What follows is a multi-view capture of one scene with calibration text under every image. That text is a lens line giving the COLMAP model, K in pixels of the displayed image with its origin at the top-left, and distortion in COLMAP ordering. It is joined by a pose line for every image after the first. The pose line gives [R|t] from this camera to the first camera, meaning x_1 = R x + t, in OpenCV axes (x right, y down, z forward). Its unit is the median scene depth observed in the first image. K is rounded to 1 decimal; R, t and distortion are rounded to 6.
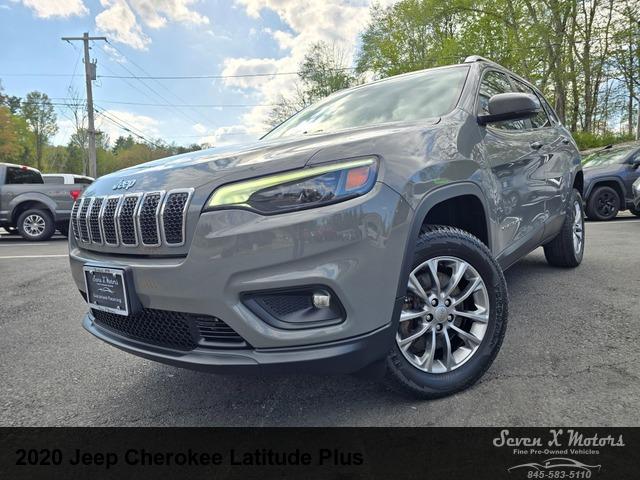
lens RADIAL K [[430.9, 0, 315.6], [0, 430.9, 238.1], [0, 0, 1]] dist [0.061069, -0.053529]
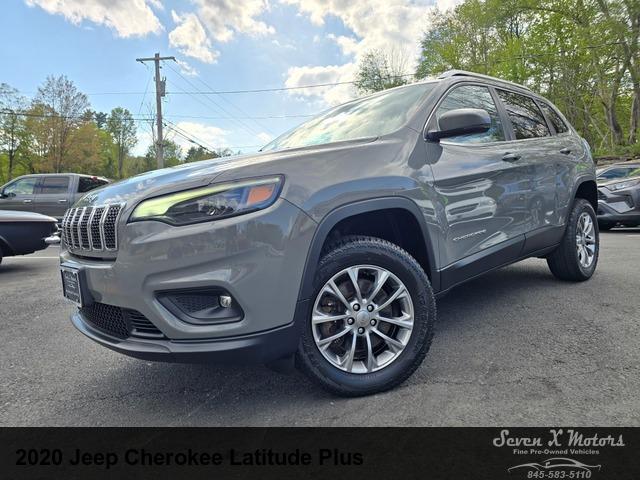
lens RADIAL K [[430.9, 0, 309.5], [0, 430.9, 235.4], [0, 0, 1]] dist [0.061069, -0.053529]
pose [[0.988122, 0.014425, -0.152995, 0.309325], [-0.017687, 0.999644, -0.019986, -0.007201], [0.152652, 0.022454, 0.988025, -0.083655]]
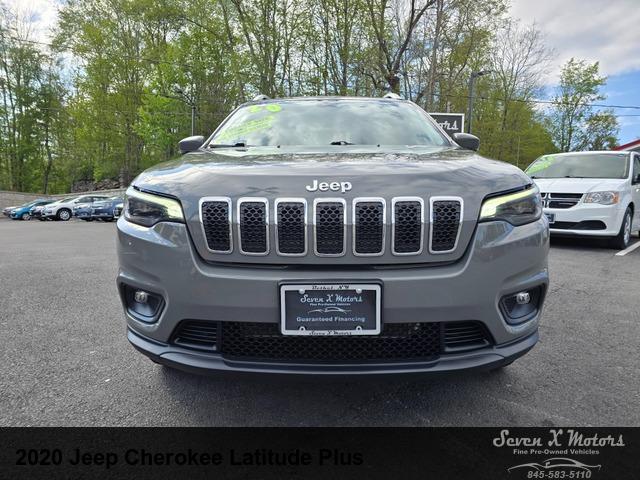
lens RADIAL K [[436.3, 0, 318.2], [0, 436.3, 242.9], [0, 0, 1]] dist [-0.028746, -0.001485]
pose [[0.775810, -0.006312, 0.630935, -0.912854], [0.006151, 0.999978, 0.002441, -0.012571], [-0.630937, 0.001987, 0.775832, 0.316389]]
